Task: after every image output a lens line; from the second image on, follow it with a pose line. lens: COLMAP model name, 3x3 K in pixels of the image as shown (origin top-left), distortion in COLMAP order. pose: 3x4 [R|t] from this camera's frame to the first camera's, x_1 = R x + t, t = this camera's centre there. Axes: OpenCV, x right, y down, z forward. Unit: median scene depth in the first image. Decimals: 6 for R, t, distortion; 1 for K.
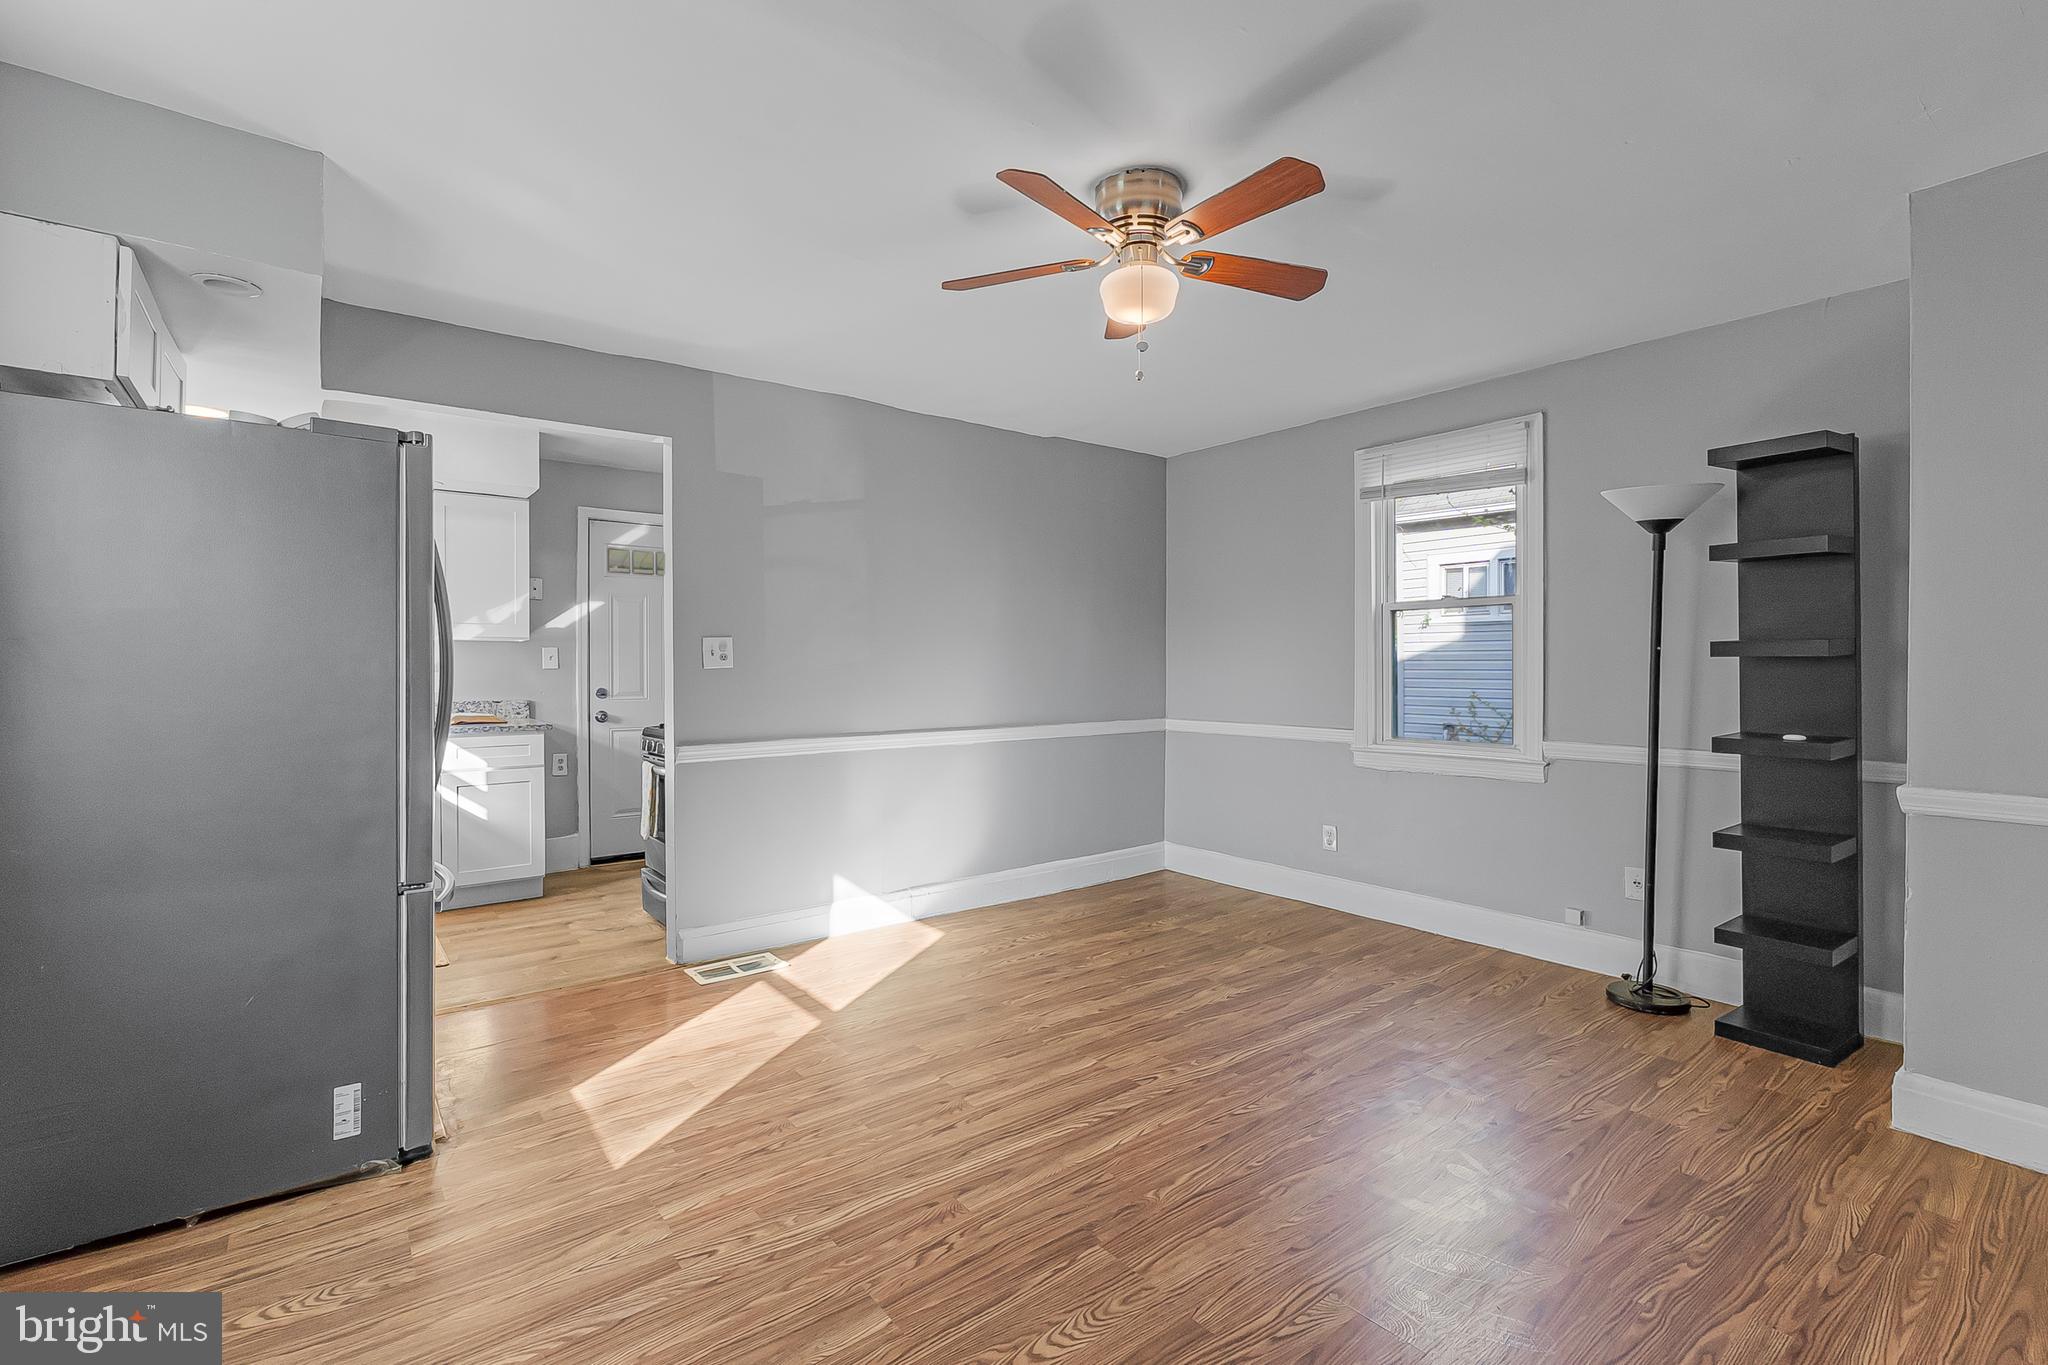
lens RADIAL K [[894.9, 0, 1024.0], [0, 894.9, 682.5], [0, 0, 1]] dist [-0.001602, -0.000226]
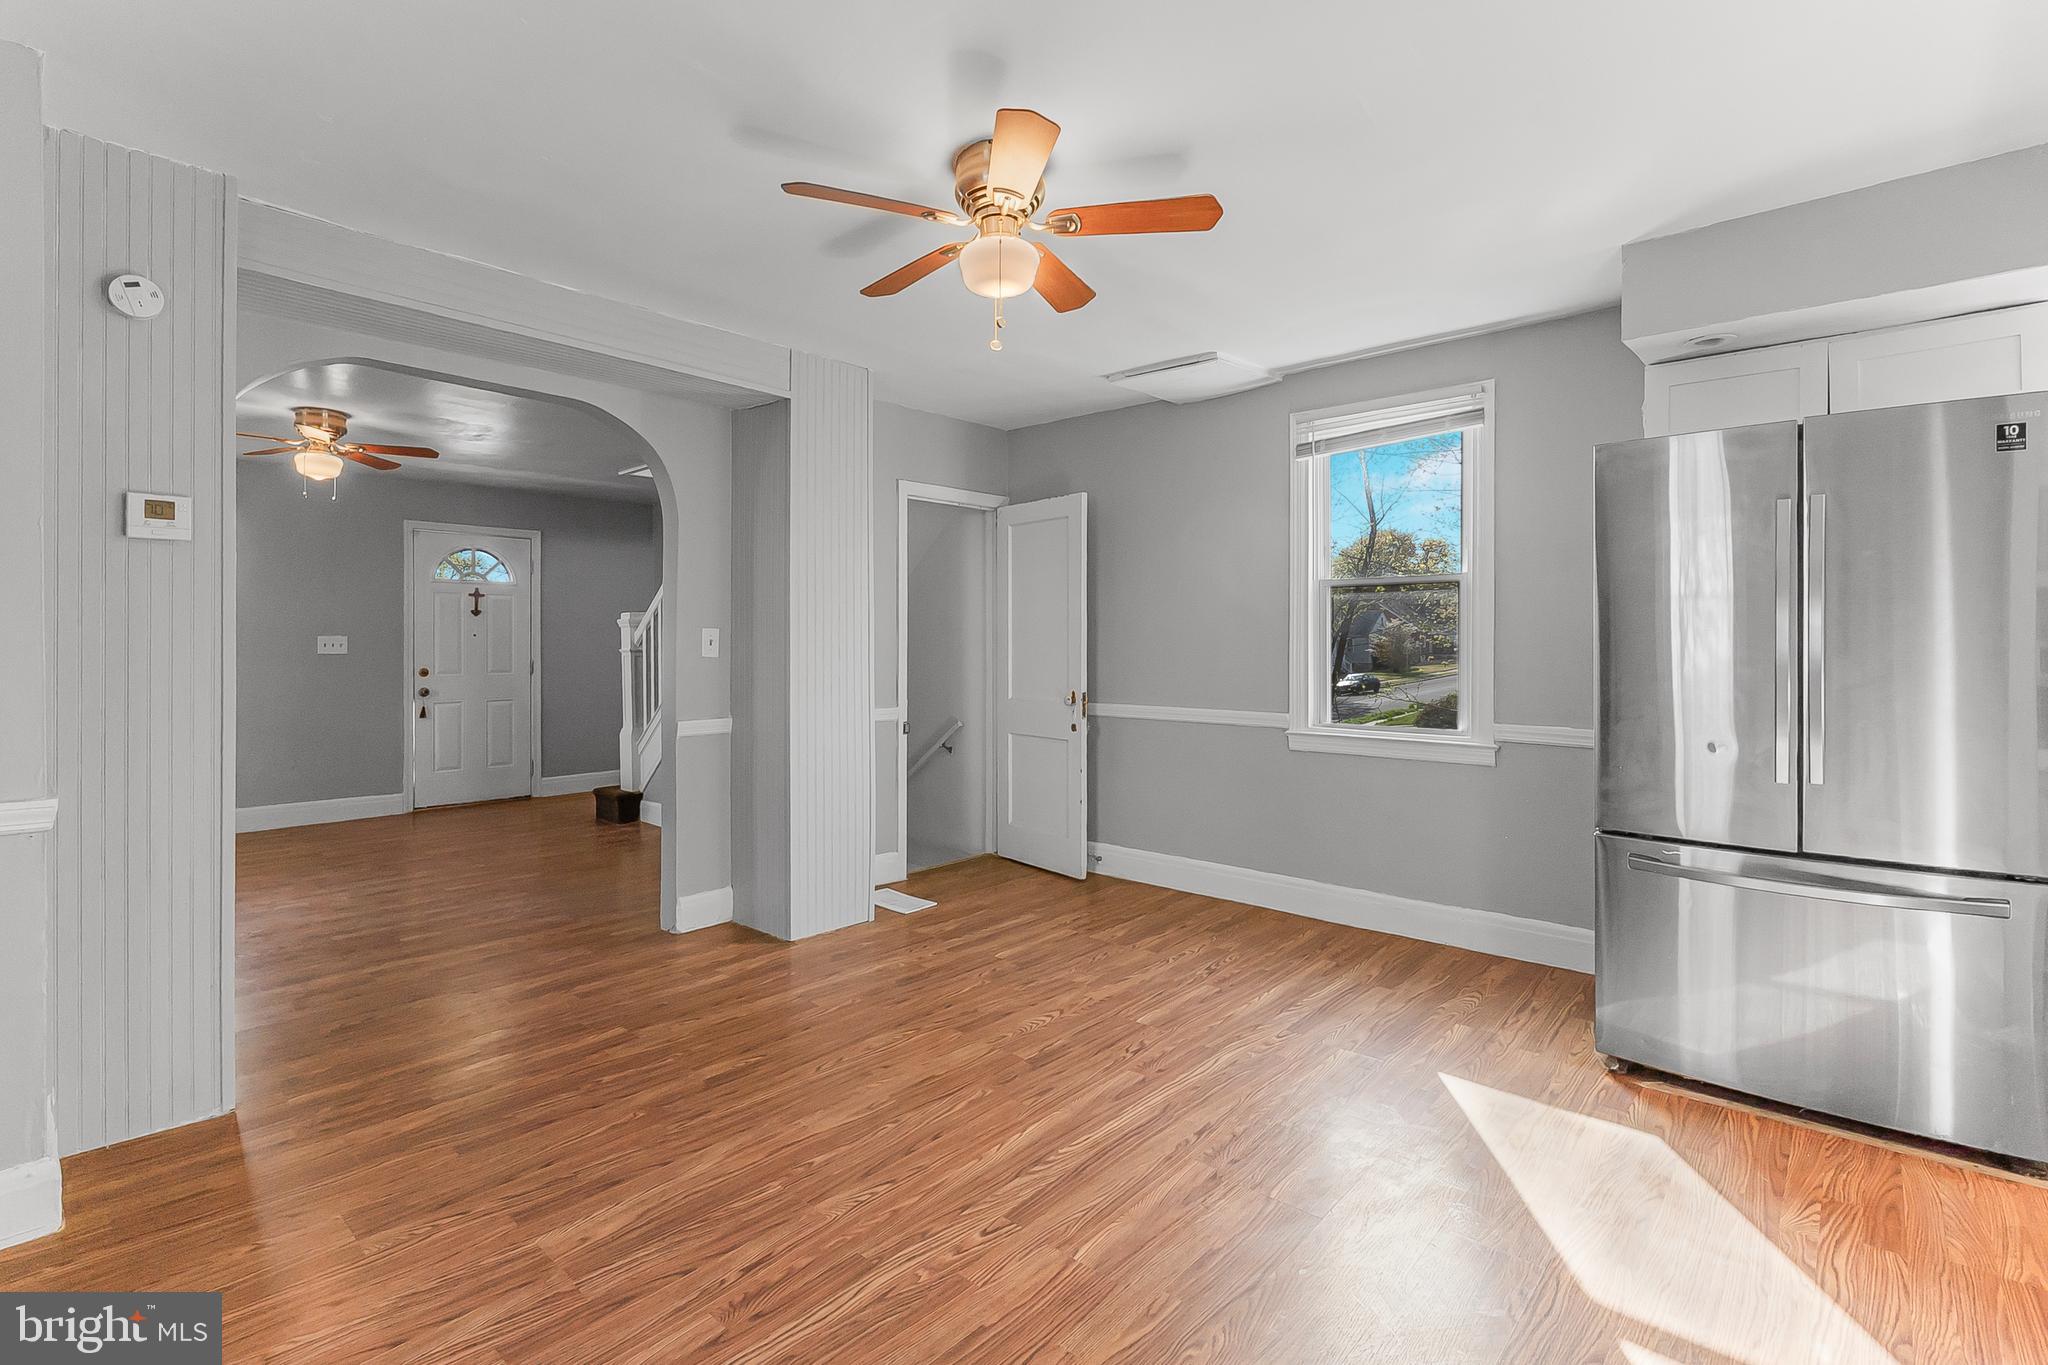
lens RADIAL K [[954.3, 0, 1022.3], [0, 954.3, 640.9], [0, 0, 1]] dist [0.002298, 0.000554]
pose [[-0.983535, -0.000626, -0.180714, 0.268058], [-0.002602, 0.999939, 0.010702, -0.030324], [0.180696, 0.010996, -0.983477, 1.838876]]
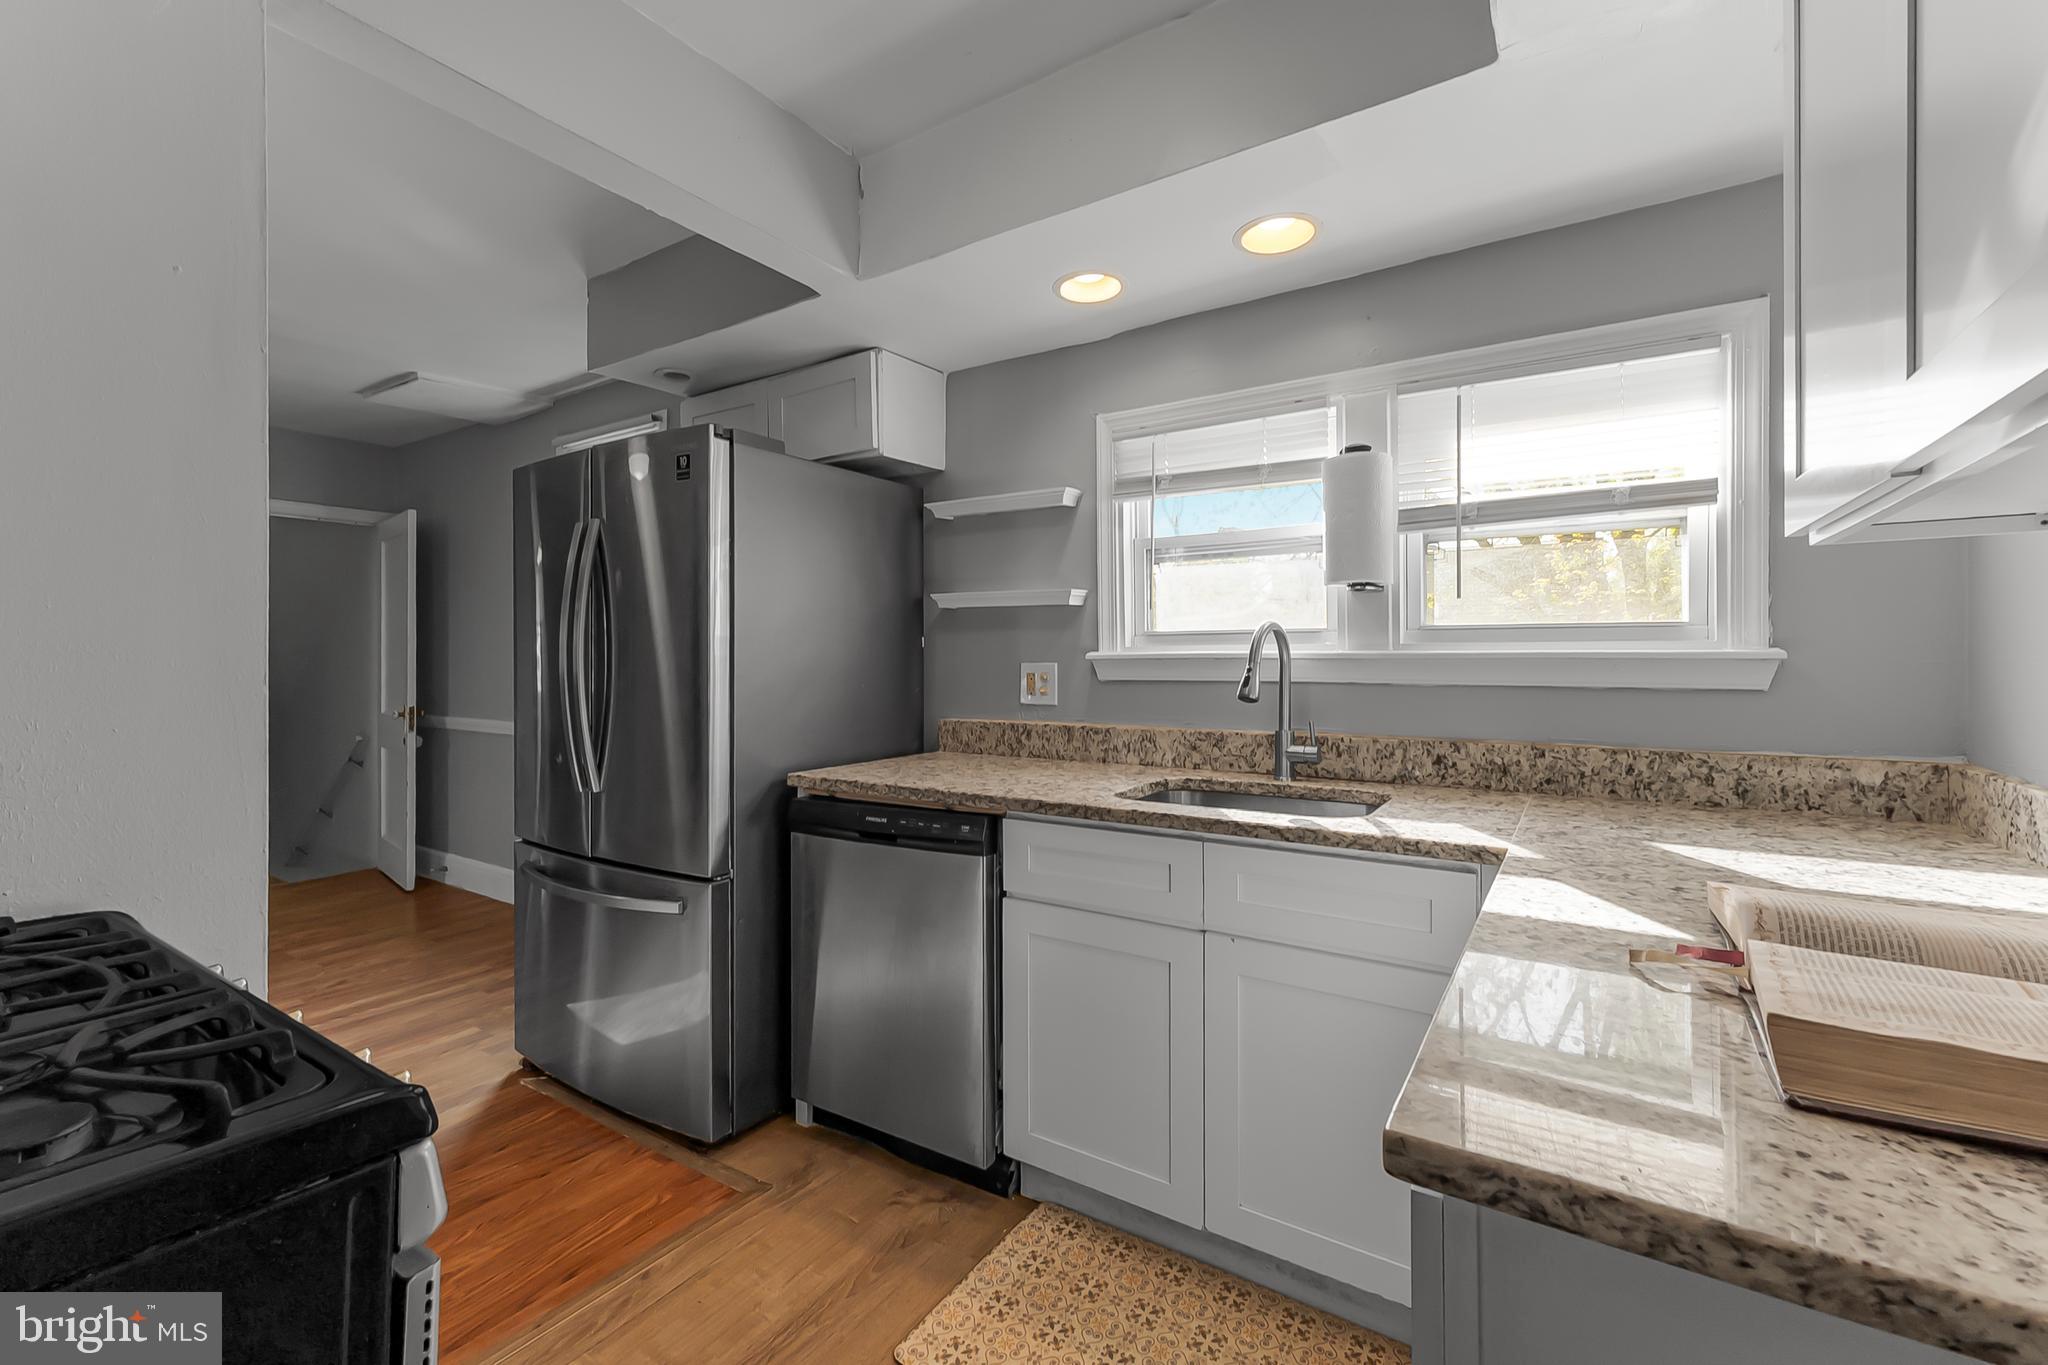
lens RADIAL K [[866.6, 0, 1032.1], [0, 866.6, 650.2], [0, 0, 1]] dist [0.001260, 0.000232]
pose [[-0.945270, -0.002718, -0.326277, -0.824948], [-0.004446, 0.999980, 0.004551, -0.034197], [0.326258, 0.005752, -0.945263, 2.061921]]
